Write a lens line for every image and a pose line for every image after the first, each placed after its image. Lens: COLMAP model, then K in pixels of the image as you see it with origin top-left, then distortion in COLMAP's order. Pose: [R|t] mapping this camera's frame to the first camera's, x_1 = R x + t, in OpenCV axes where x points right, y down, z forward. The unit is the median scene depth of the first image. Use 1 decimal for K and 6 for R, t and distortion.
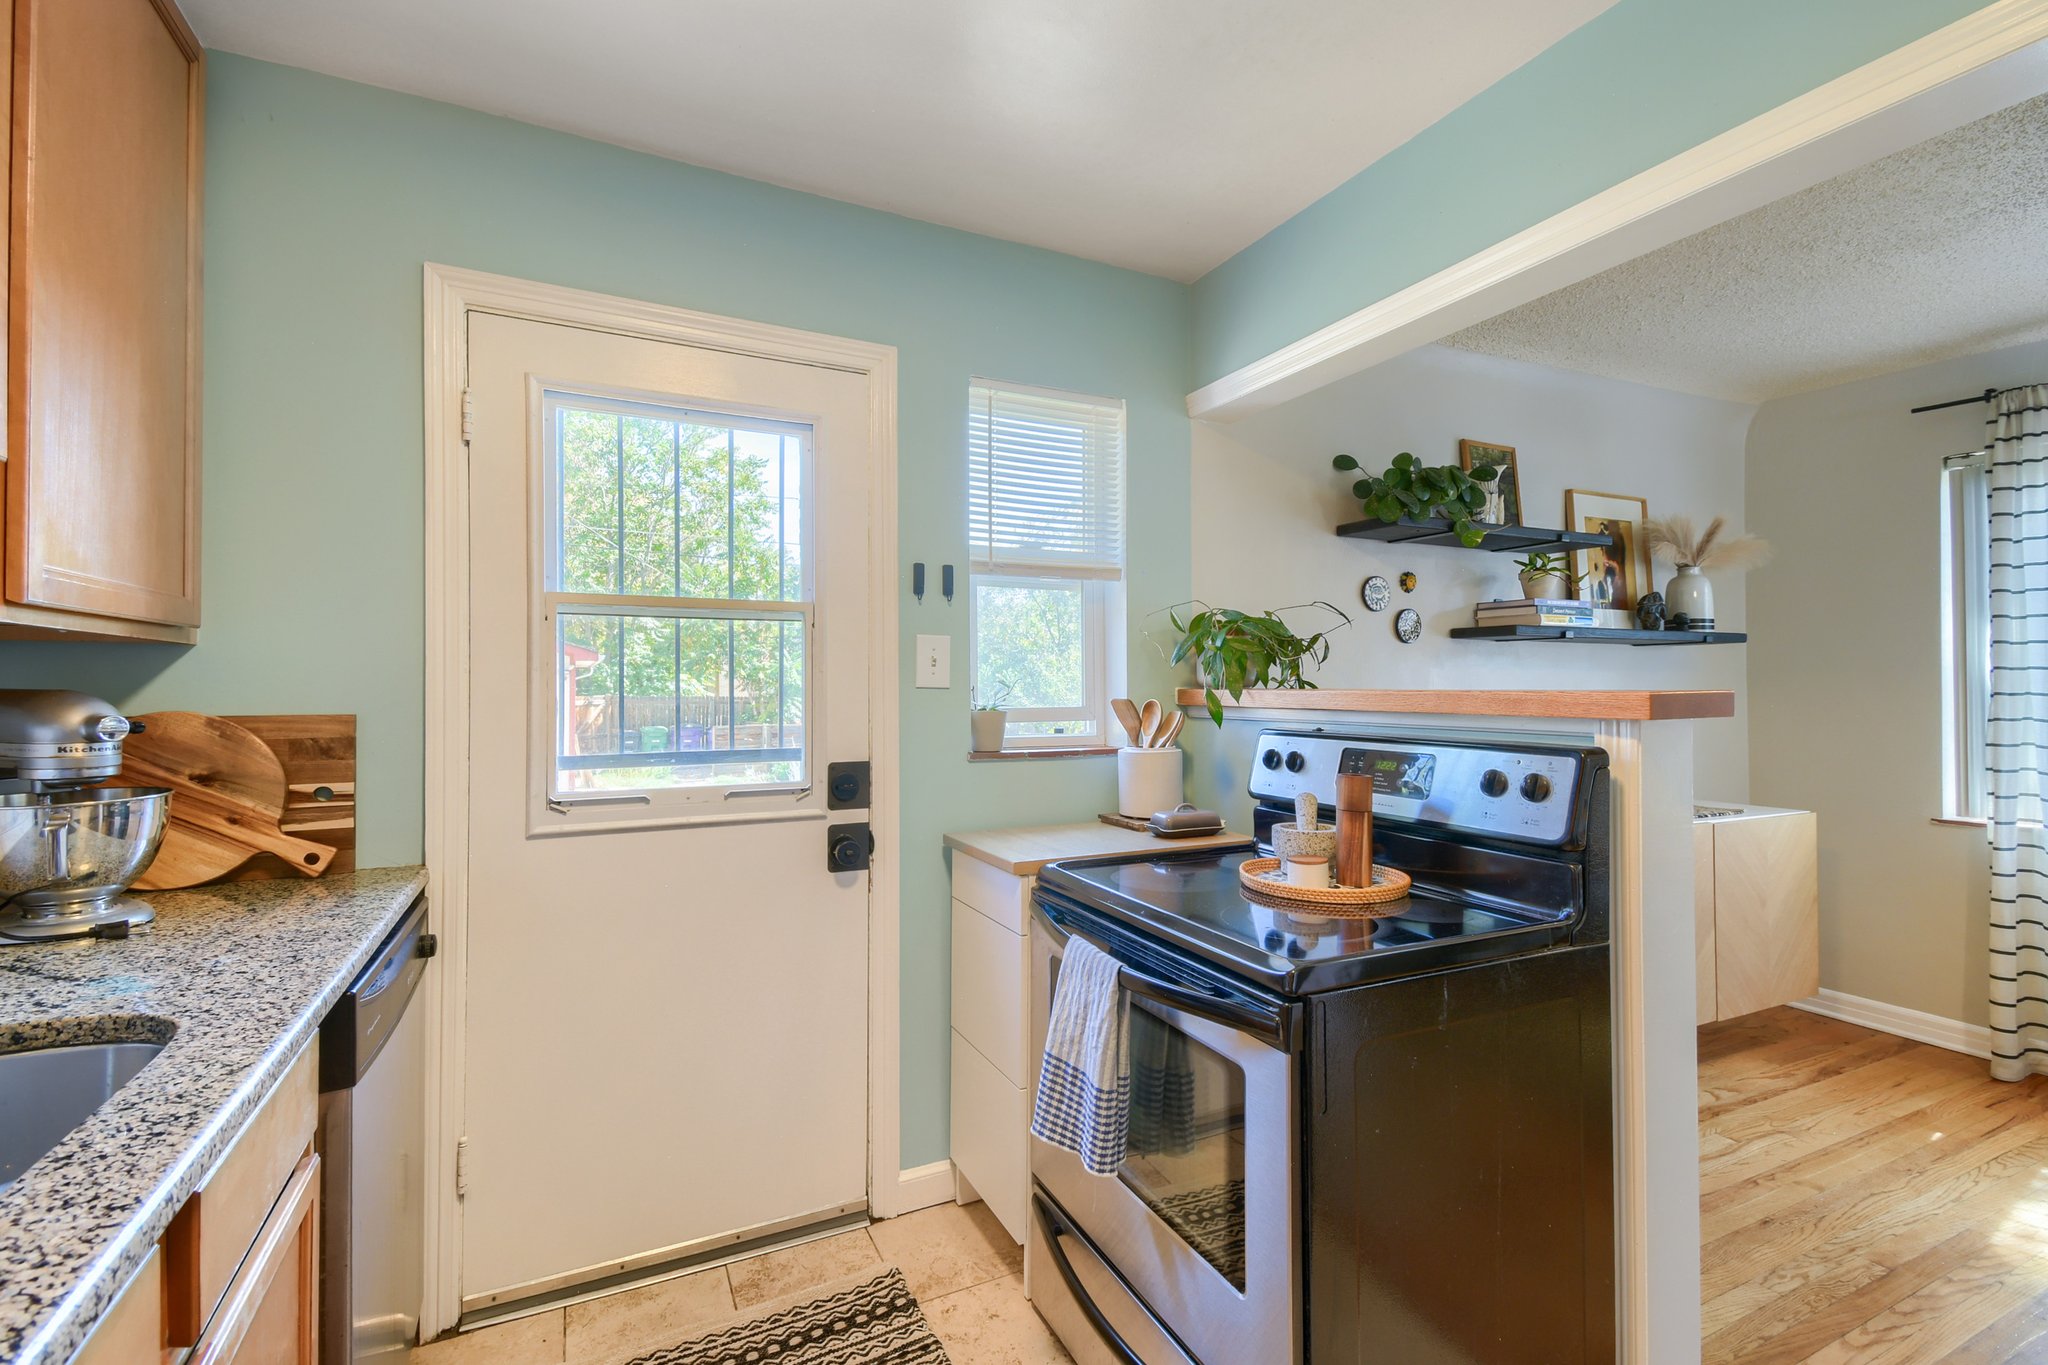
lens RADIAL K [[913.5, 0, 1026.1], [0, 913.5, 677.2], [0, 0, 1]] dist [0.017898, -0.003268]
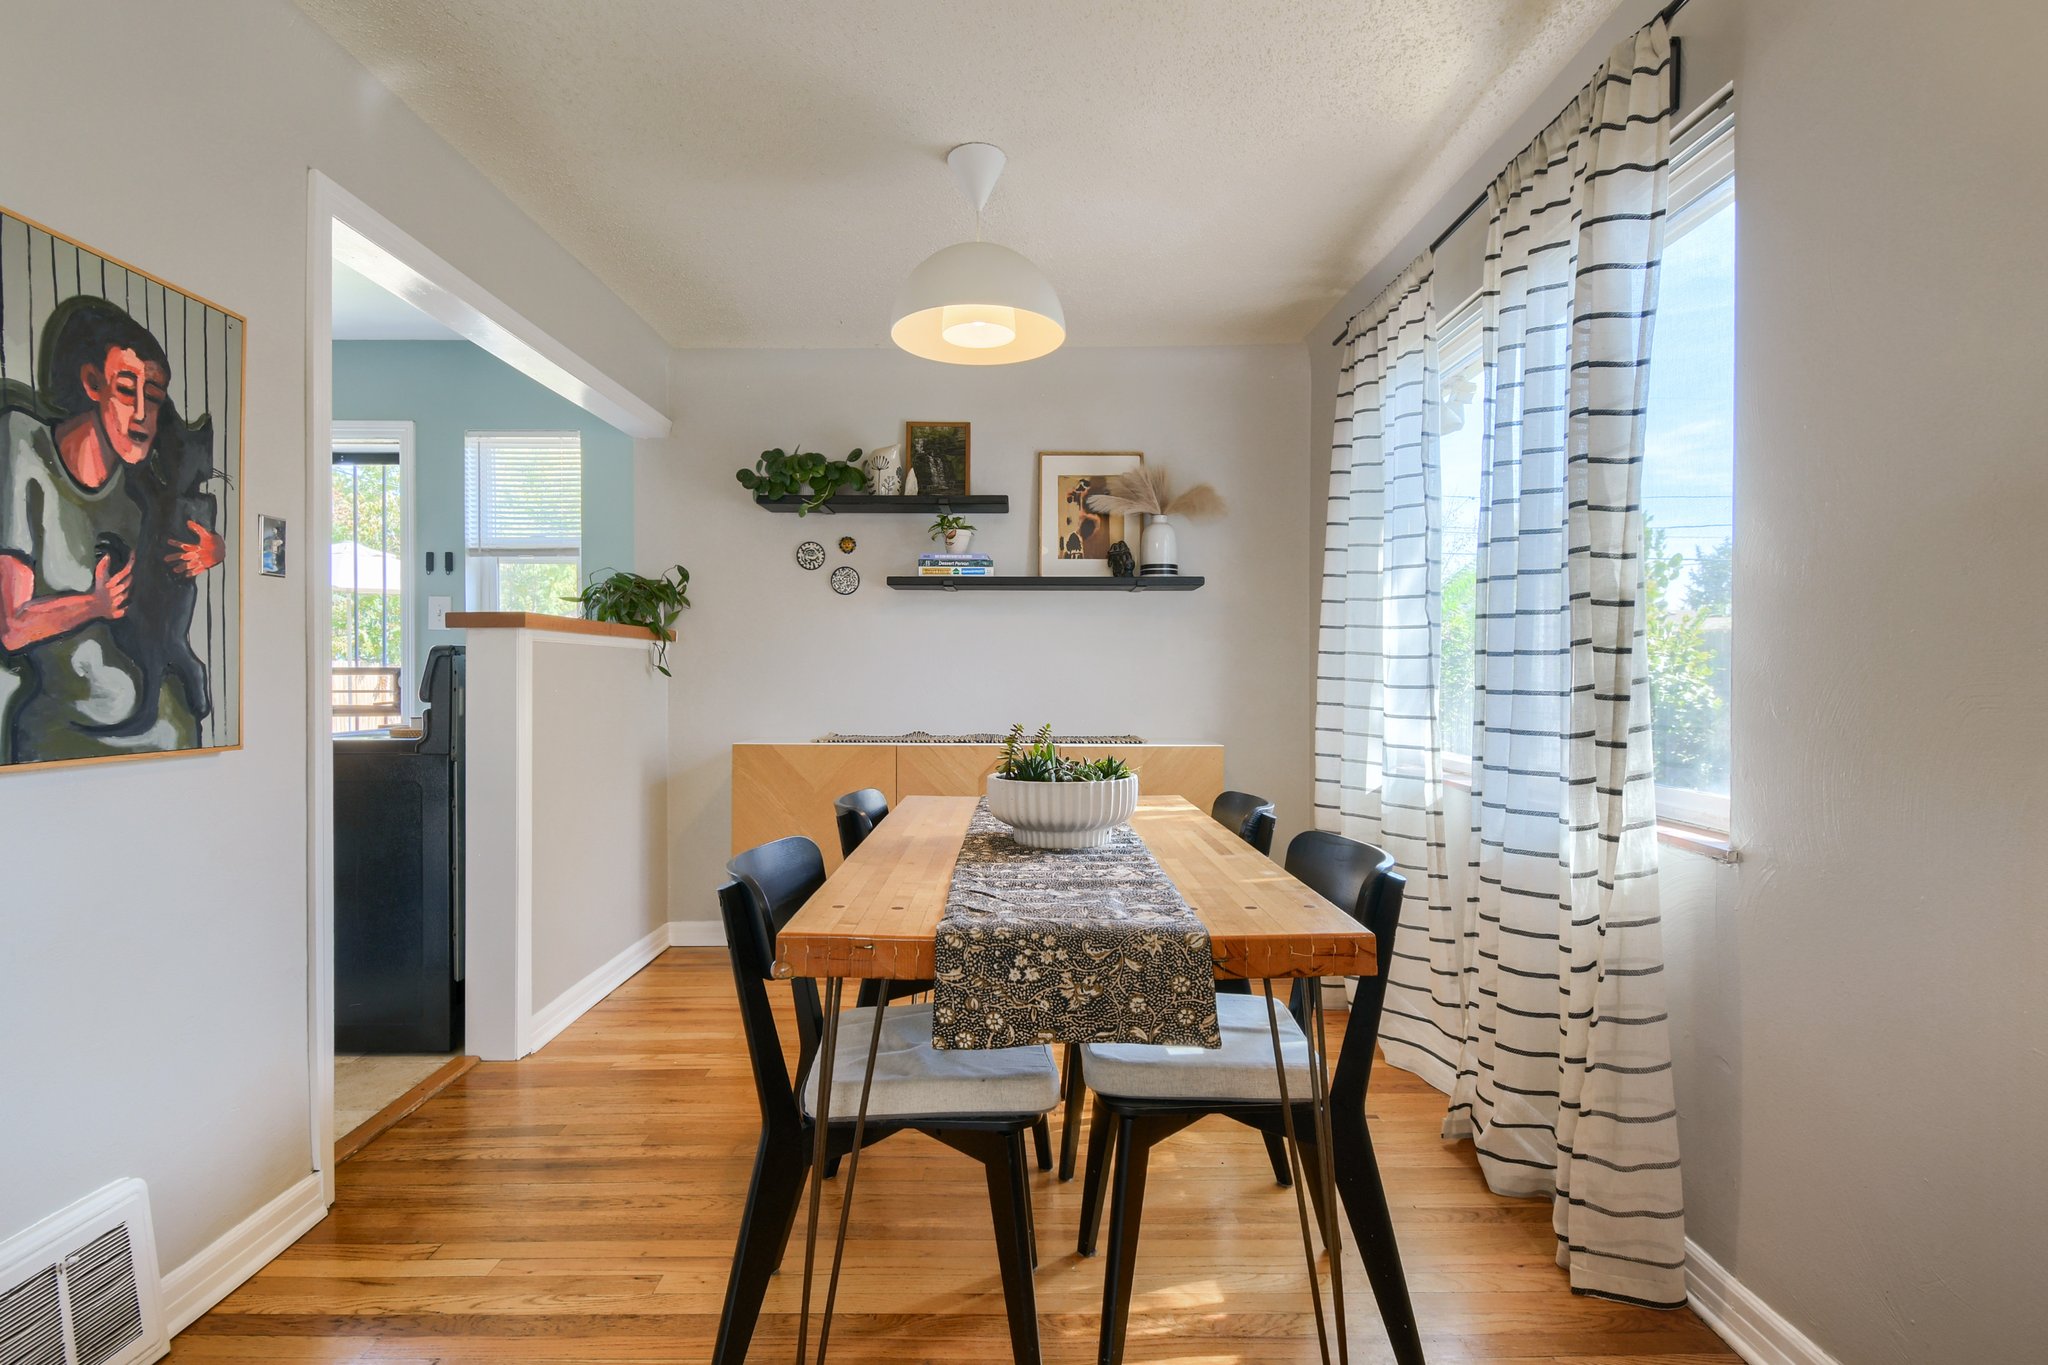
lens RADIAL K [[913.5, 0, 1021.2], [0, 913.5, 676.5], [0, 0, 1]] dist [0.017898, -0.003268]
pose [[0.895754, 0.007000, -0.444496, 1.175684], [-0.000562, 0.999893, 0.014614, 0.055217], [0.444551, -0.012840, 0.895662, 0.000022]]
